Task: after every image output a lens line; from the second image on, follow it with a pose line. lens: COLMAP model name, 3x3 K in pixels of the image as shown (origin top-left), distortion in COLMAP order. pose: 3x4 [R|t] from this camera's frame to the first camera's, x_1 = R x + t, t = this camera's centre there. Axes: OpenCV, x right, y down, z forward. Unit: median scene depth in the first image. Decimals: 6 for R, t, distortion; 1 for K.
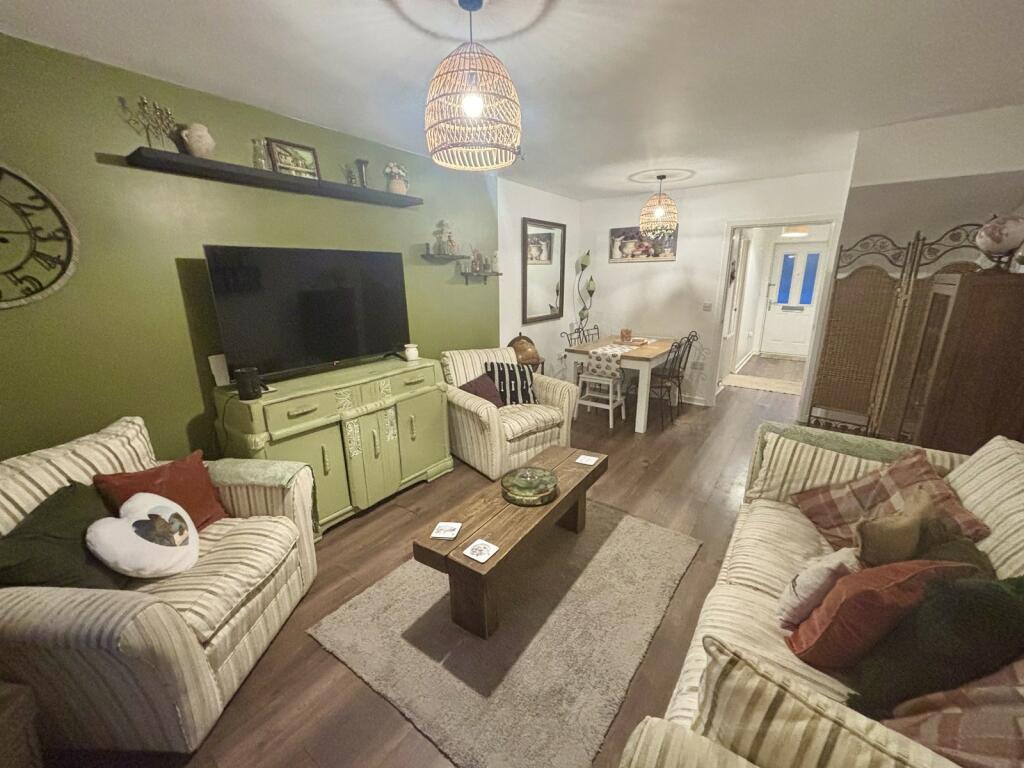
lens RADIAL K [[412.2, 0, 510.2], [0, 412.2, 382.9], [0, 0, 1]] dist [-0.002987, 0.000186]
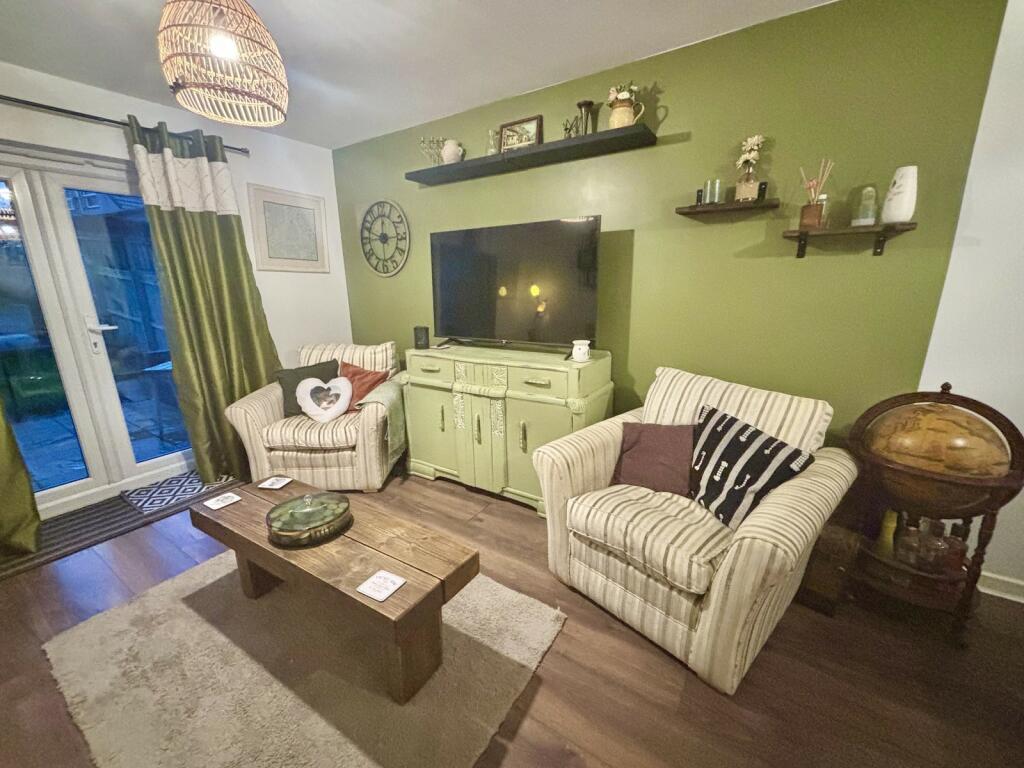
lens RADIAL K [[412.2, 0, 510.2], [0, 412.2, 382.9], [0, 0, 1]] dist [-0.002987, 0.000186]
pose [[0.055186, 0.248185, -0.967139, 0.355782], [-0.234508, 0.944743, 0.229056, -0.116711], [0.970546, 0.214162, 0.110338, 0.588196]]
